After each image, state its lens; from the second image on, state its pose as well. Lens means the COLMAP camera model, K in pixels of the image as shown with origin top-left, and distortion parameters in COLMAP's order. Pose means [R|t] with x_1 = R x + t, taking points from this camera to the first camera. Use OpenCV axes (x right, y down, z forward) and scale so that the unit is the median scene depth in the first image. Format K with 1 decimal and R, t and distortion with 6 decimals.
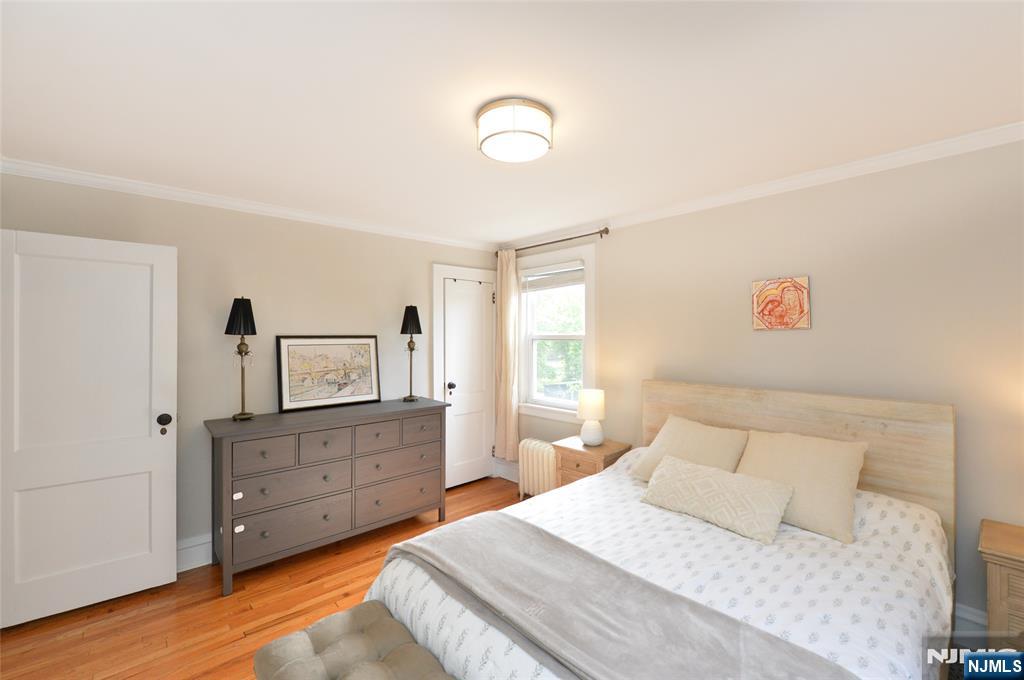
lens RADIAL K [[426.1, 0, 510.9], [0, 426.1, 335.7], [0, 0, 1]] dist [-0.009009, 0.000000]
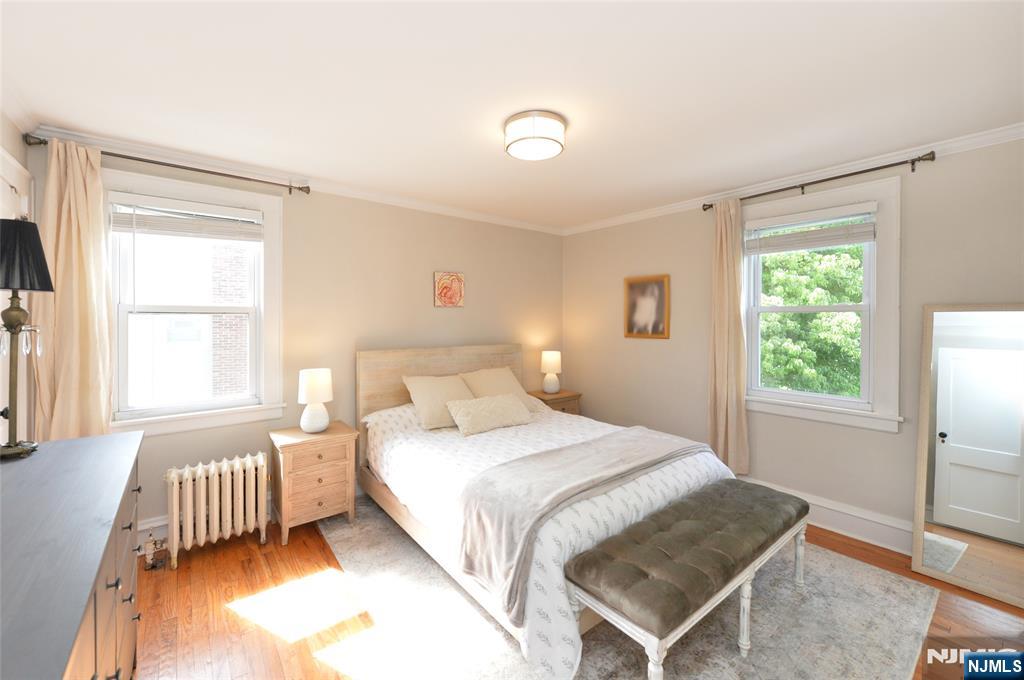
lens RADIAL K [[426.1, 0, 515.9], [0, 426.1, 323.5], [0, 0, 1]] dist [-0.009009, 0.000000]
pose [[0.030193, -0.006118, 0.999525, -0.844080], [0.001331, 0.999981, 0.006081, 0.035677], [-0.999543, 0.001147, 0.030201, 0.700310]]
